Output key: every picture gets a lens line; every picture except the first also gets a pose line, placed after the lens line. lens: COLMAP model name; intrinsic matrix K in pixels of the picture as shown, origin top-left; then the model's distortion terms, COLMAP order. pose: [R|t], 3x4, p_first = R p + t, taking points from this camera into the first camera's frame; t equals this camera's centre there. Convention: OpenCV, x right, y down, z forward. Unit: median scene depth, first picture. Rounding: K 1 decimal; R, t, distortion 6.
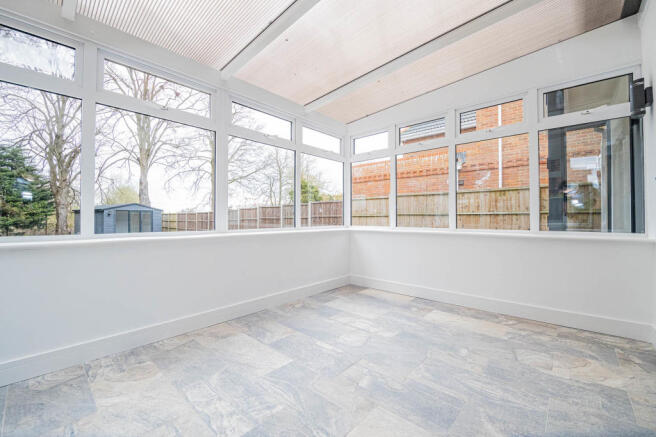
lens RADIAL K [[269.7, 0, 328.0], [0, 269.7, 218.5], [0, 0, 1]] dist [-0.001776, -0.000339]
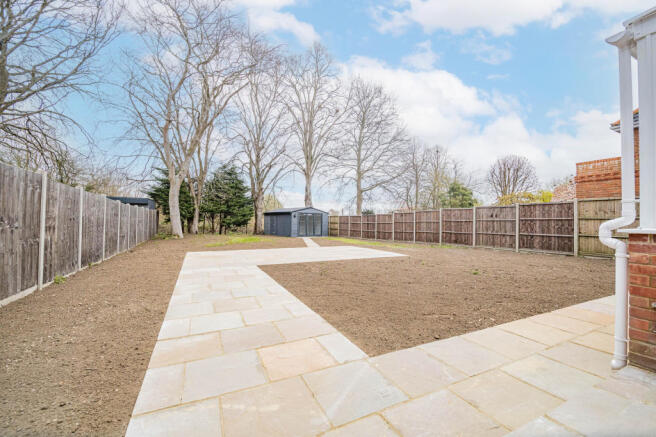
lens RADIAL K [[269.7, 0, 328.0], [0, 269.7, 218.5], [0, 0, 1]] dist [-0.001776, -0.000339]
pose [[0.938416, 0.010145, -0.345357, -0.229795], [-0.015500, 0.999799, -0.012749, 0.007940], [0.345158, 0.017317, 0.938385, -0.087977]]
